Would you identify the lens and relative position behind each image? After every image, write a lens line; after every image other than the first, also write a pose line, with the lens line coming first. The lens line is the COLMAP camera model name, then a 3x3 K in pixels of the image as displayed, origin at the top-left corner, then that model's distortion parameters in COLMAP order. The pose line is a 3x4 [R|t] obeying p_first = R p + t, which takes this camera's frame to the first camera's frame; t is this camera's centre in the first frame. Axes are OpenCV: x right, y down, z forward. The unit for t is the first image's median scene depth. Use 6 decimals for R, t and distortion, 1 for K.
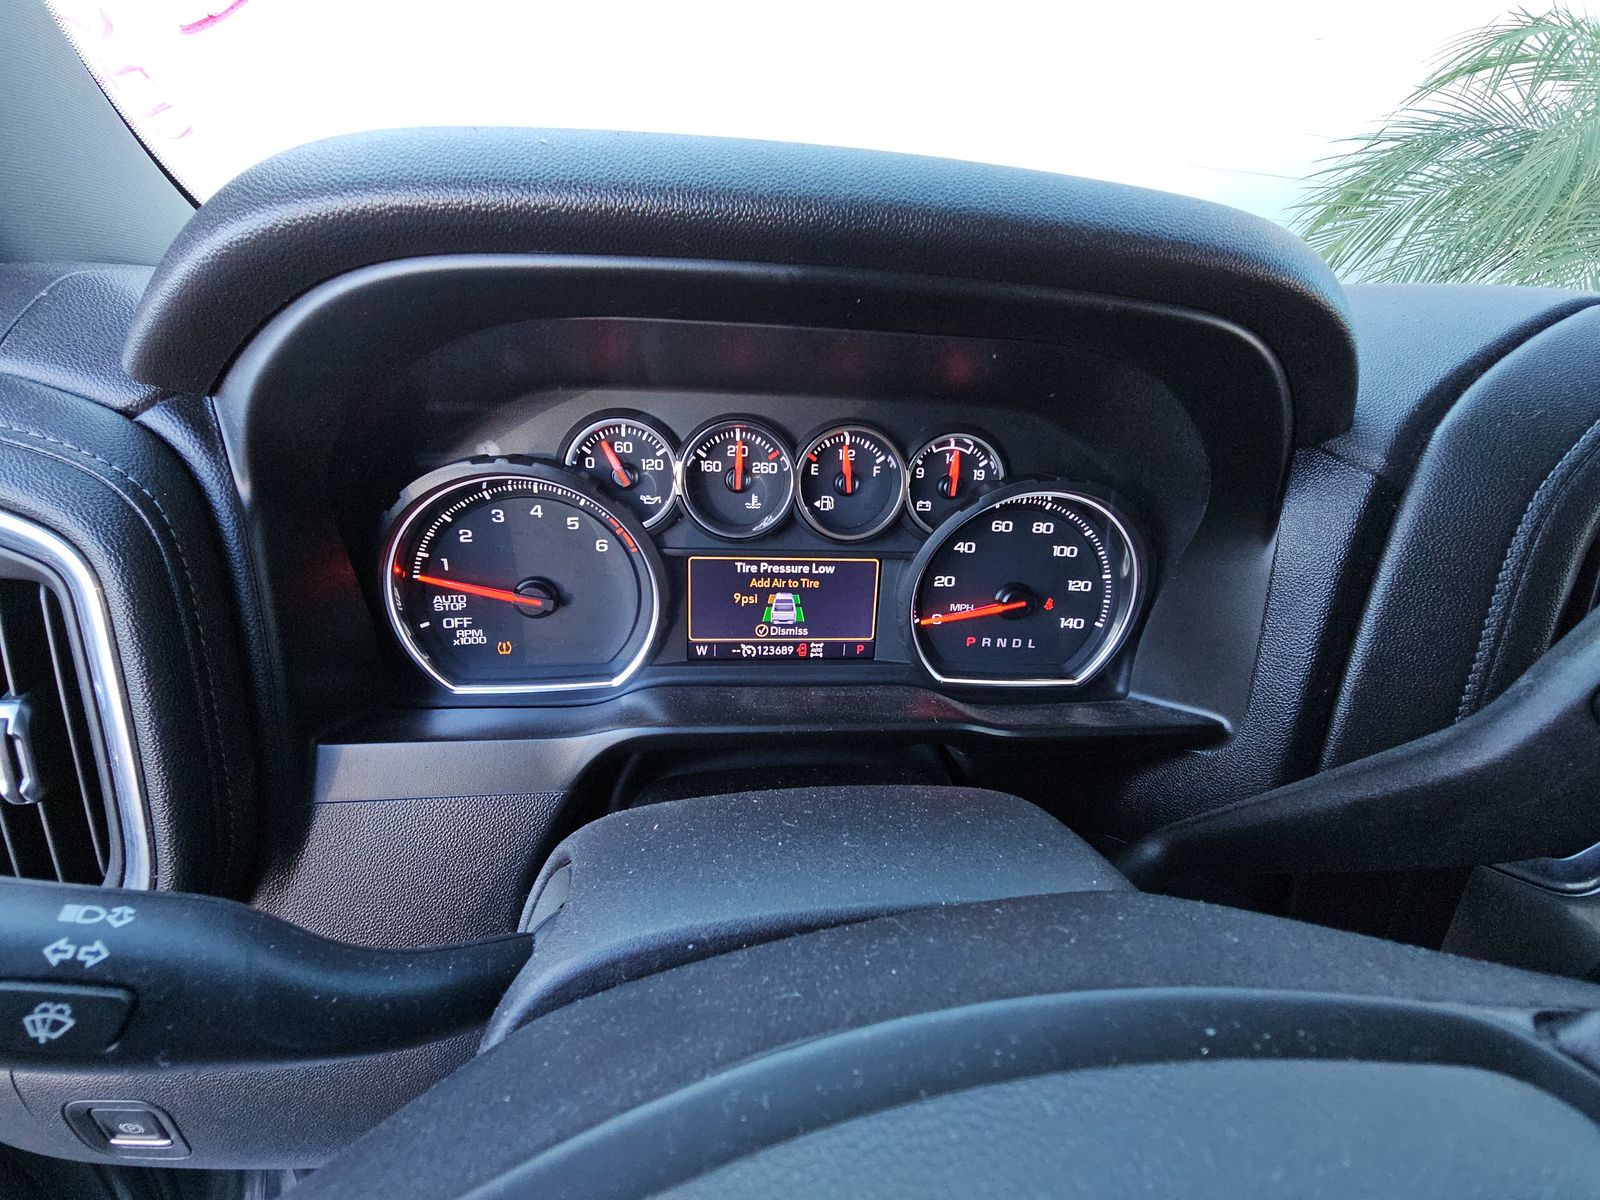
lens RADIAL K [[645.0, 0, 799.7], [0, 645.0, 598.1], [0, 0, 1]] dist [0.014685, -0.016794]
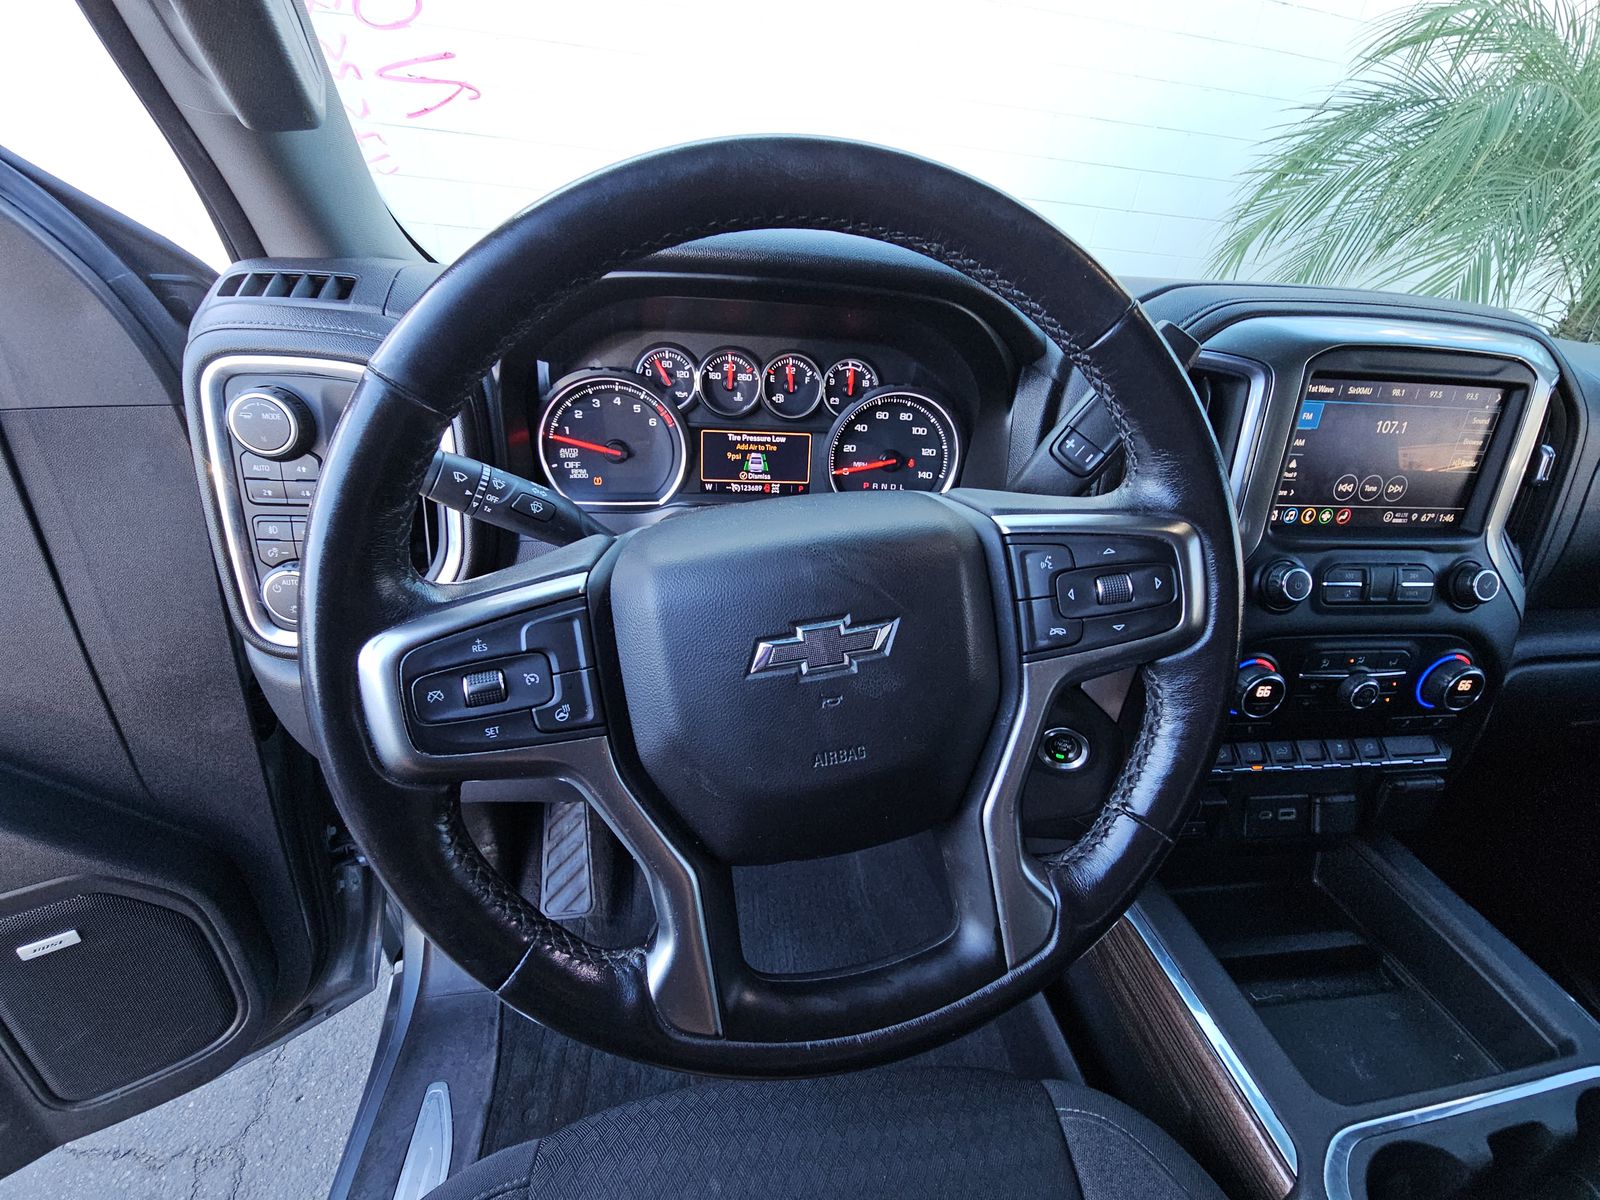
lens RADIAL K [[653.9, 0, 800.0], [0, 653.9, 600.0], [0, 0, 1]] dist [0.009399, -0.014912]
pose [[0.999760, 0.000253, 0.021898, 0.057138], [-0.001542, 0.998266, 0.058850, 0.294041], [-0.021845, -0.058870, 0.998027, -0.814468]]
